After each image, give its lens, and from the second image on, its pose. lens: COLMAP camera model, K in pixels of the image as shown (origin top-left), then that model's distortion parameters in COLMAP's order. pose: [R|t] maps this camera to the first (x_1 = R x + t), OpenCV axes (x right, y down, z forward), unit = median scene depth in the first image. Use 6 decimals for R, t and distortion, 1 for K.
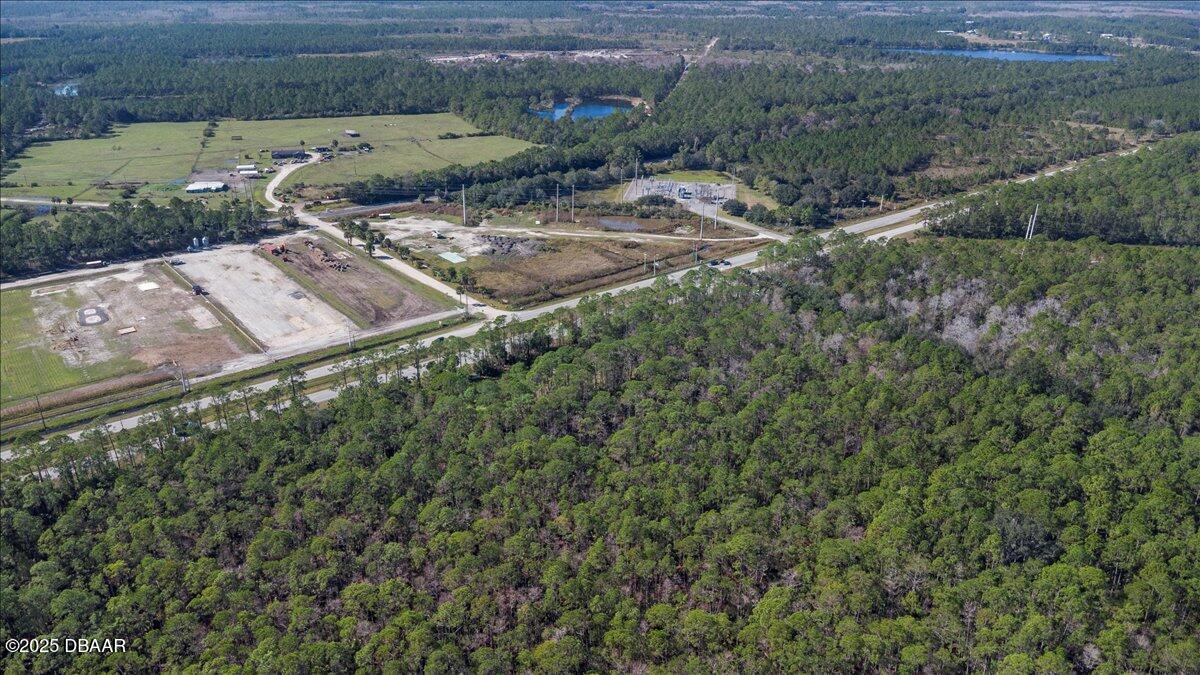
lens RADIAL K [[867.8, 0, 597.5], [0, 867.8, 333.5], [0, 0, 1]] dist [0.041510, -0.052138]
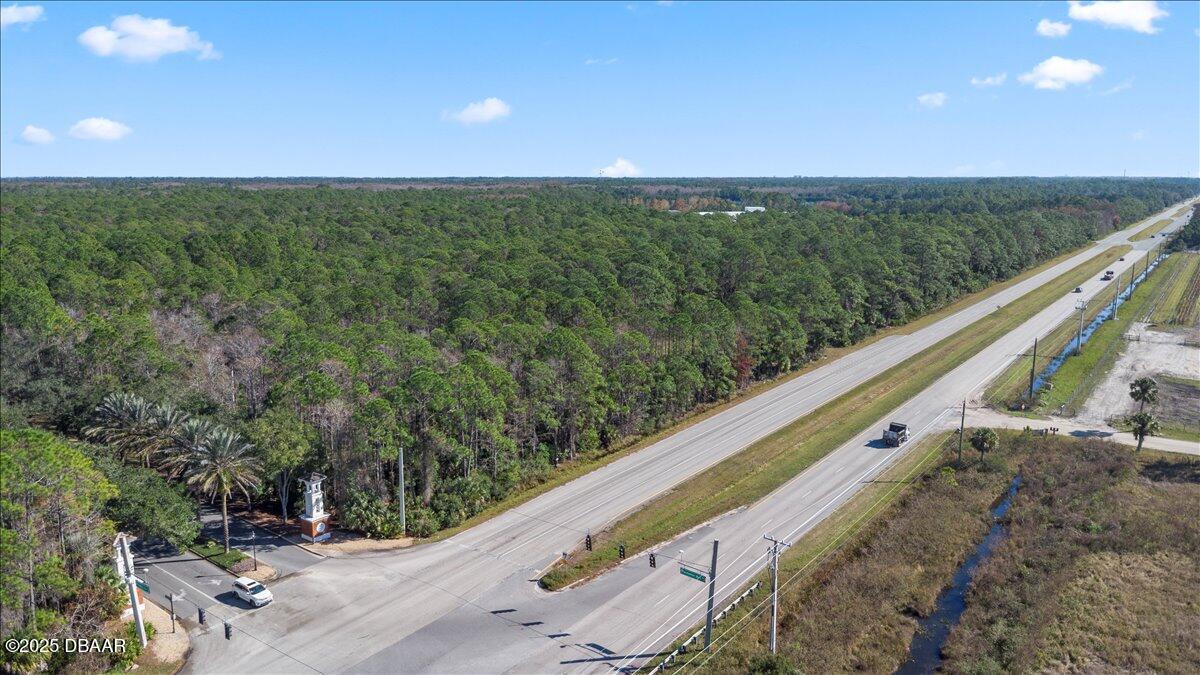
lens RADIAL K [[867.8, 0, 597.5], [0, 867.8, 333.5], [0, 0, 1]] dist [0.041510, -0.052138]
pose [[-0.963227, 0.036559, -0.266190, 0.115616], [-0.115889, 0.837283, 0.534348, -0.186337], [0.242412, 0.545547, -0.802256, 0.992224]]
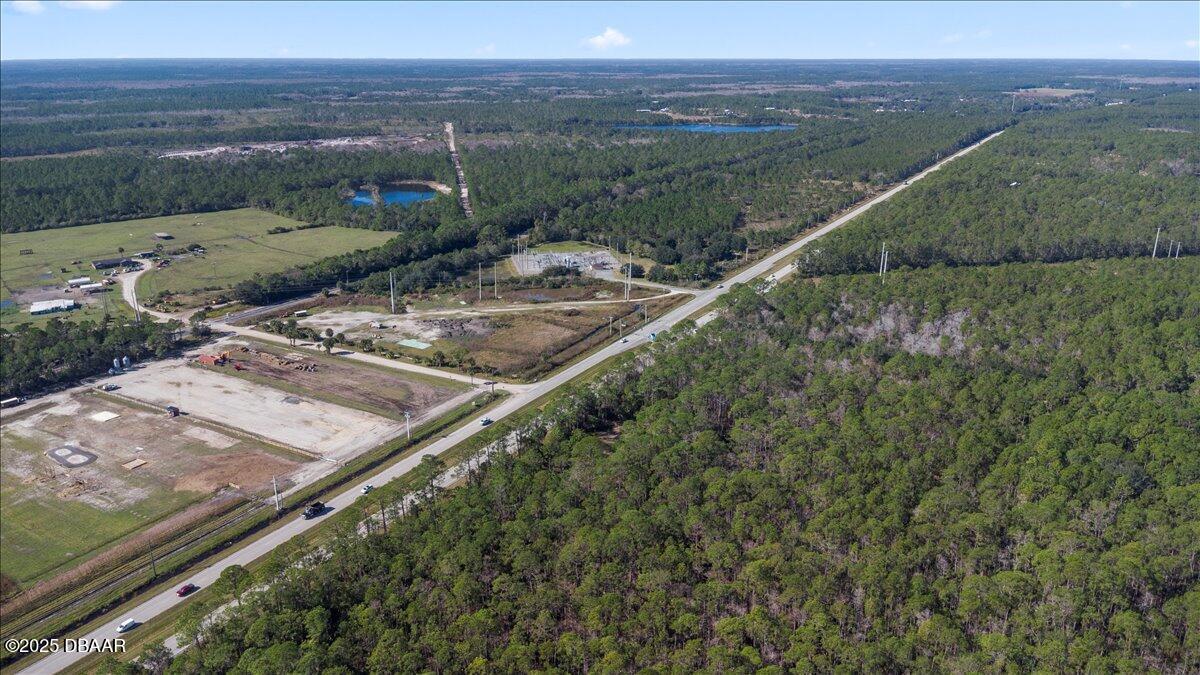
lens RADIAL K [[861.3, 0, 597.5], [0, 861.3, 360.1], [0, 0, 1]] dist [0.041917, -0.052342]
pose [[0.932984, -0.129655, 0.335753, -0.290020], [0.149211, 0.988255, -0.032997, -0.006103], [-0.327531, 0.080884, 0.941372, 0.013118]]
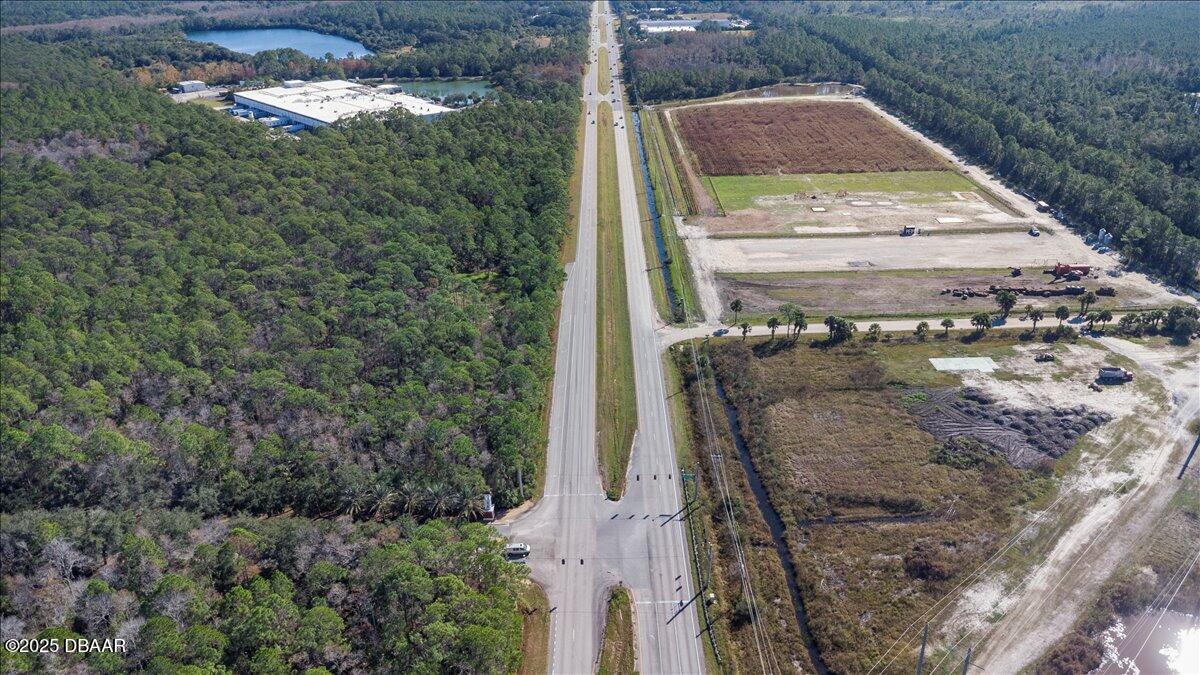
lens RADIAL K [[867.8, 0, 597.5], [0, 867.8, 333.5], [0, 0, 1]] dist [0.041510, -0.052138]
pose [[-0.621625, 0.329484, -0.710650, 0.351839], [-0.293740, 0.742978, 0.601415, -0.351458], [0.726154, 0.582601, -0.365071, 0.974917]]
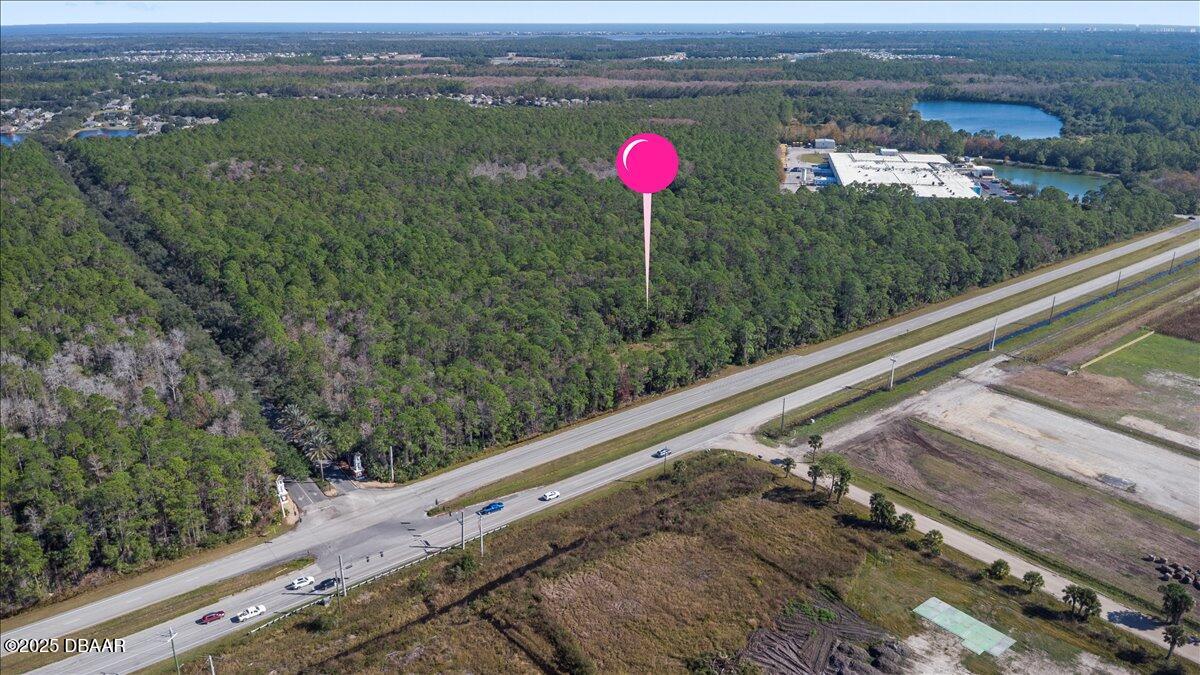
lens RADIAL K [[861.3, 0, 597.5], [0, 861.3, 360.1], [0, 0, 1]] dist [0.041917, -0.052342]
pose [[-0.999932, -0.011653, -0.000714, -0.004678], [-0.008795, 0.711598, 0.702531, -0.416278], [-0.007679, 0.702490, -0.711652, 1.135246]]
